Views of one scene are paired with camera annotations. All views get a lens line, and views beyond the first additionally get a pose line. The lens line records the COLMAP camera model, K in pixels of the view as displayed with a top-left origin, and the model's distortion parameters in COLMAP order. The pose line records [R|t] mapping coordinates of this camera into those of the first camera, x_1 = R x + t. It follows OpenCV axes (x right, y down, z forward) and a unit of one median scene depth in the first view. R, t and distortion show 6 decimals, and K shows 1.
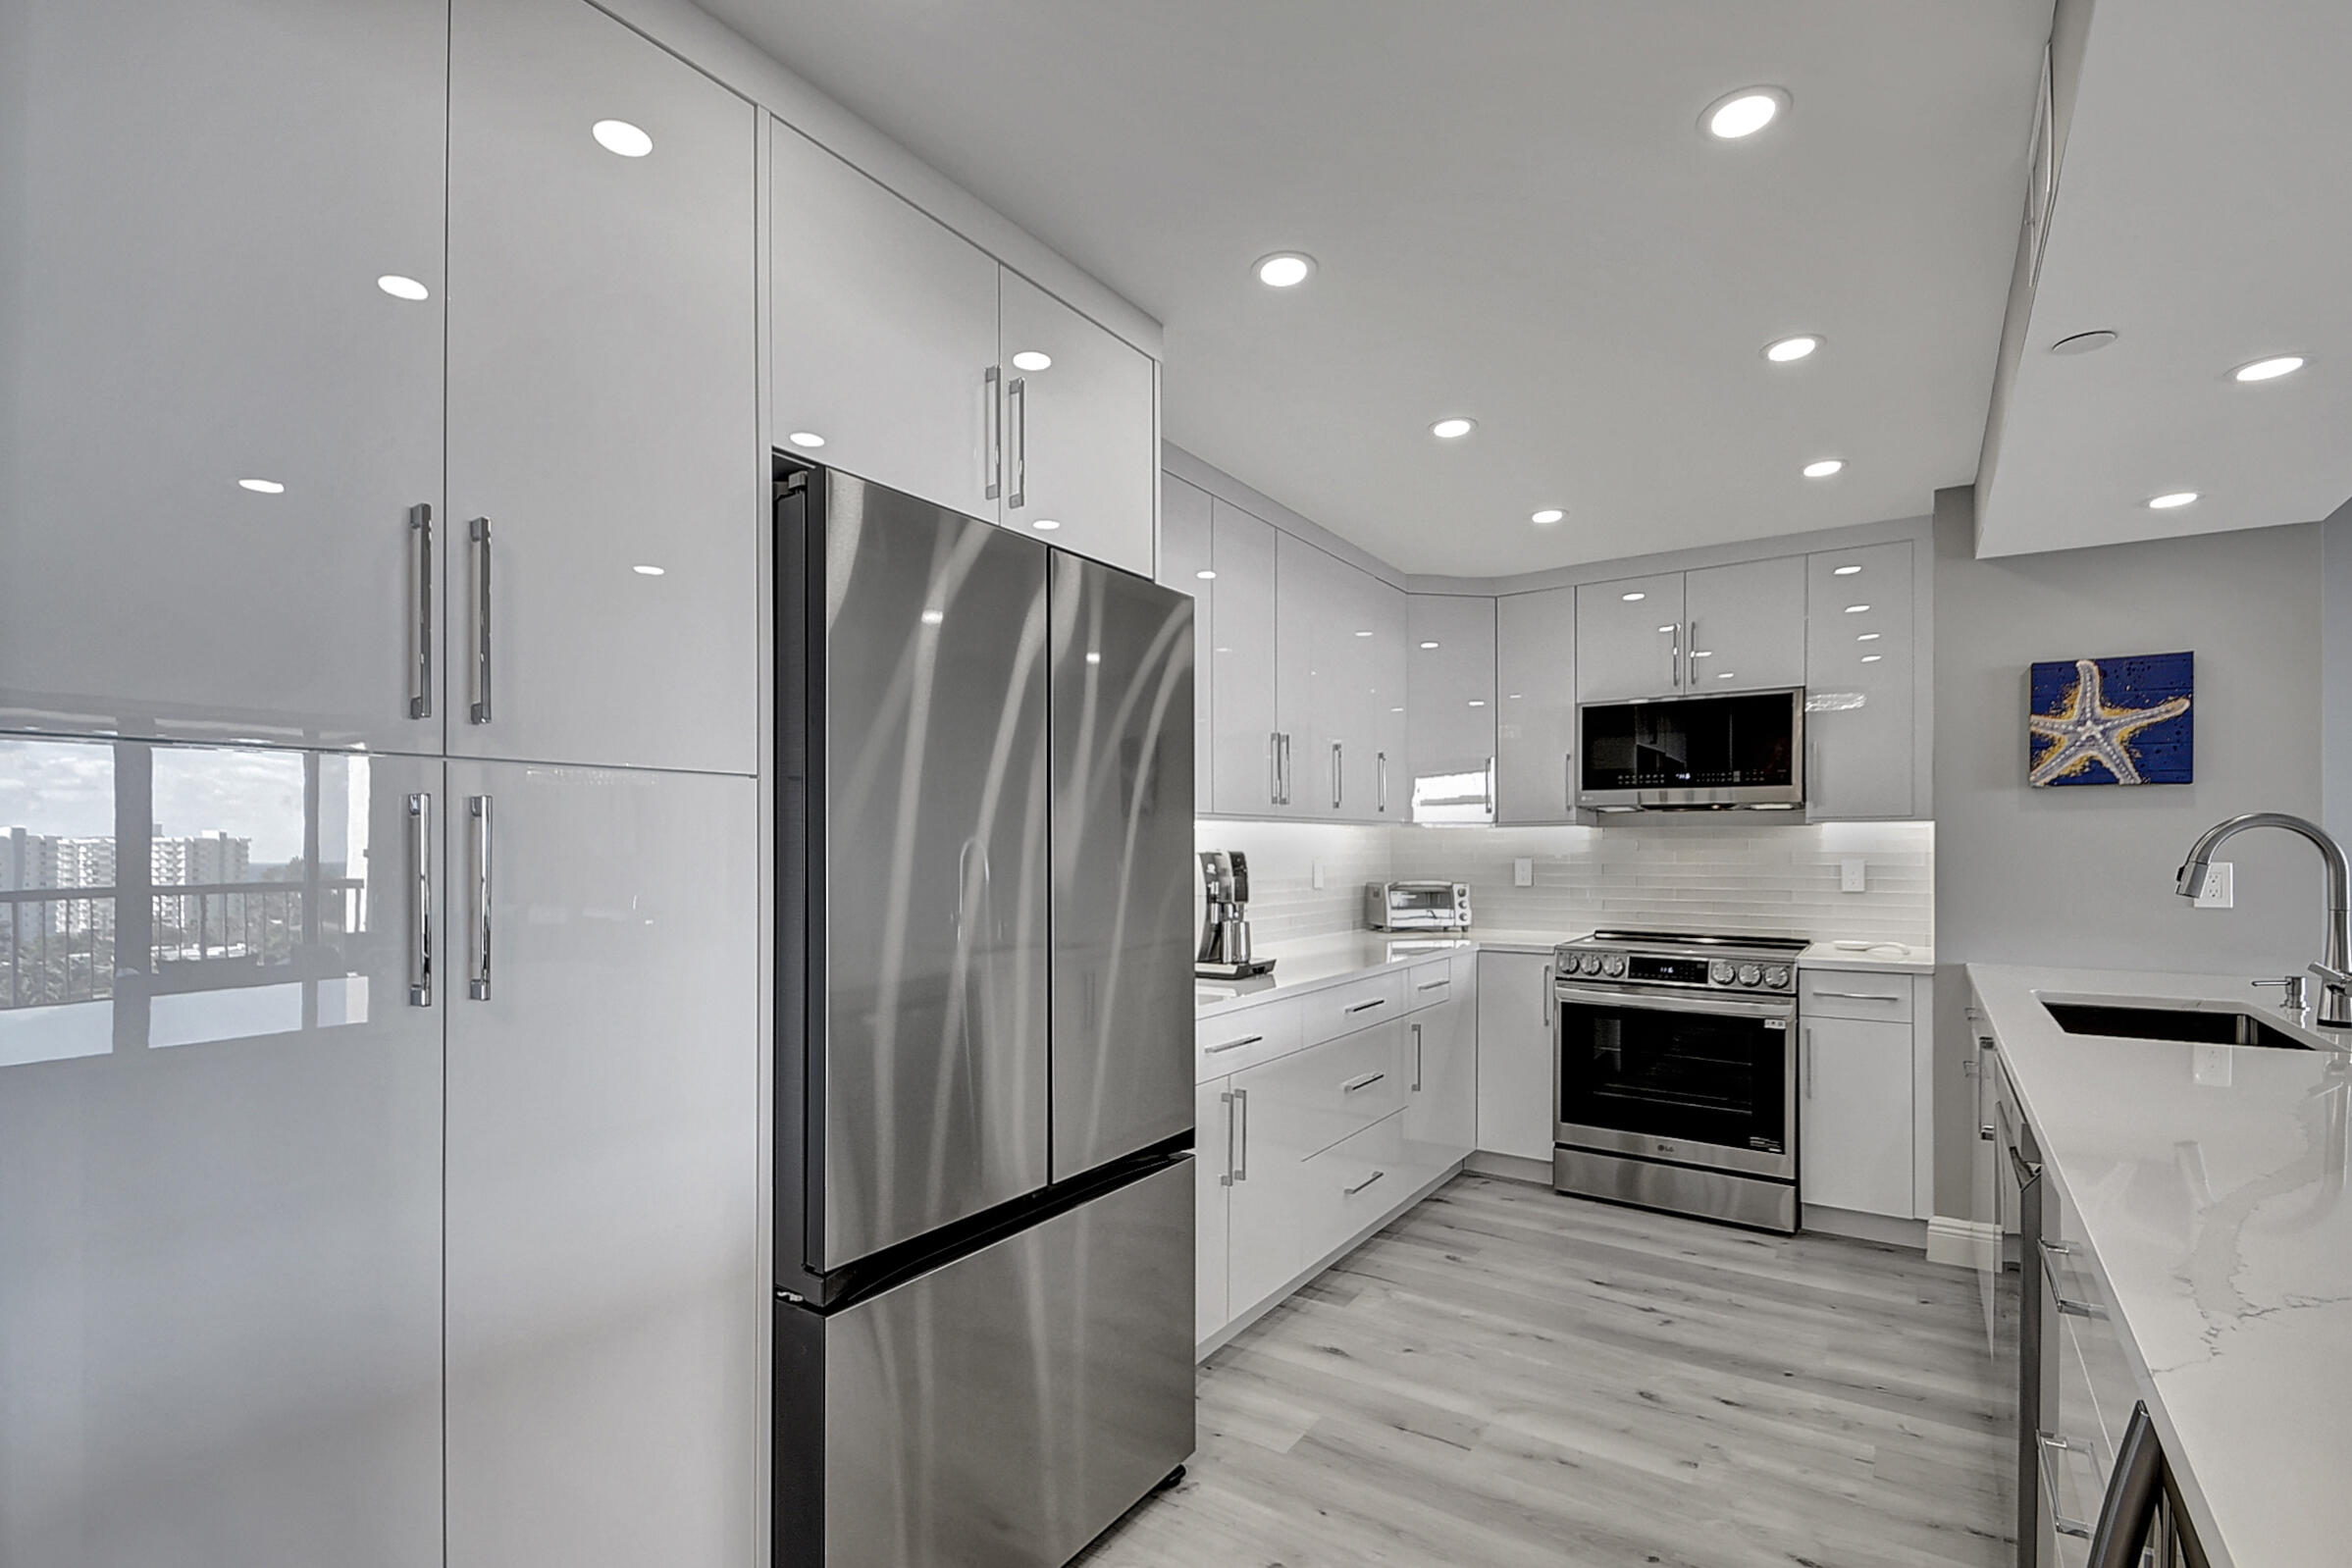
lens RADIAL K [[1029.7, 0, 1168.6], [0, 1029.7, 837.9], [0, 0, 1]] dist [-0.000962, -0.024567]
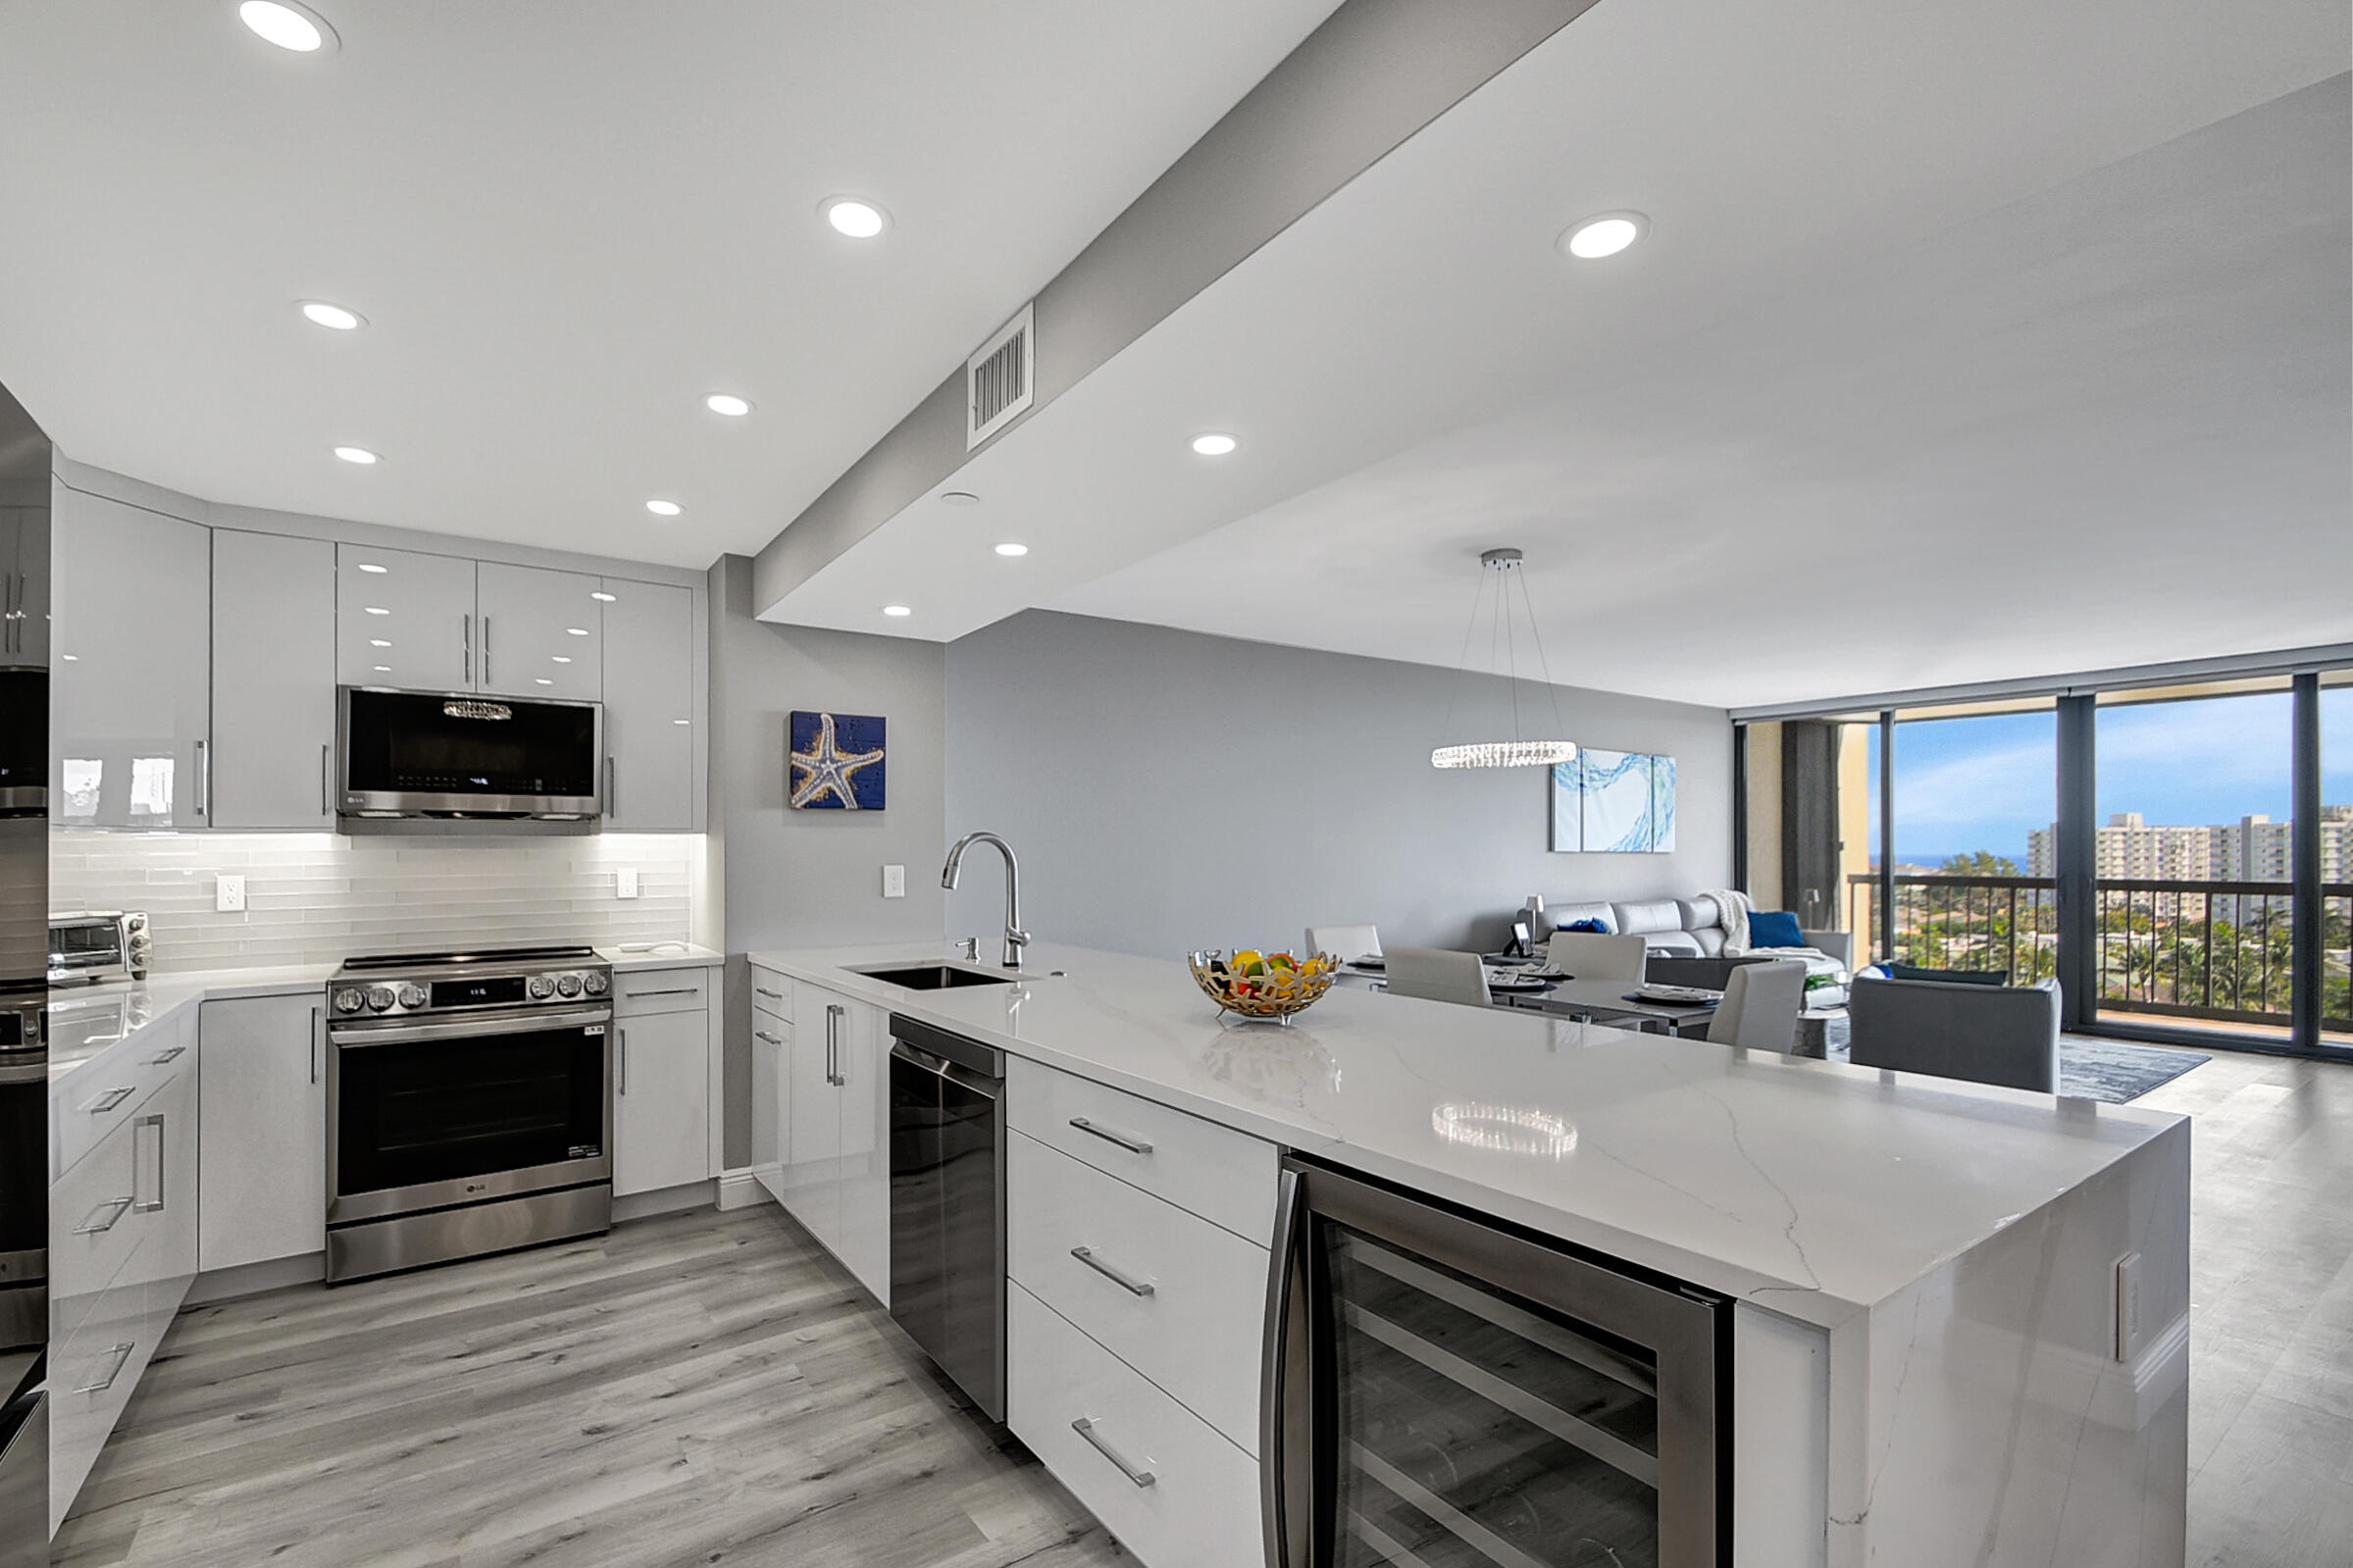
lens RADIAL K [[1030.2, 0, 1147.3], [0, 1030.2, 842.8], [0, 0, 1]] dist [0.001838, -0.012159]
pose [[0.318404, 0.007739, 0.947923, -0.230145], [-0.000427, 0.999968, -0.008020, 0.003246], [-0.947955, 0.002149, 0.318397, 0.168220]]
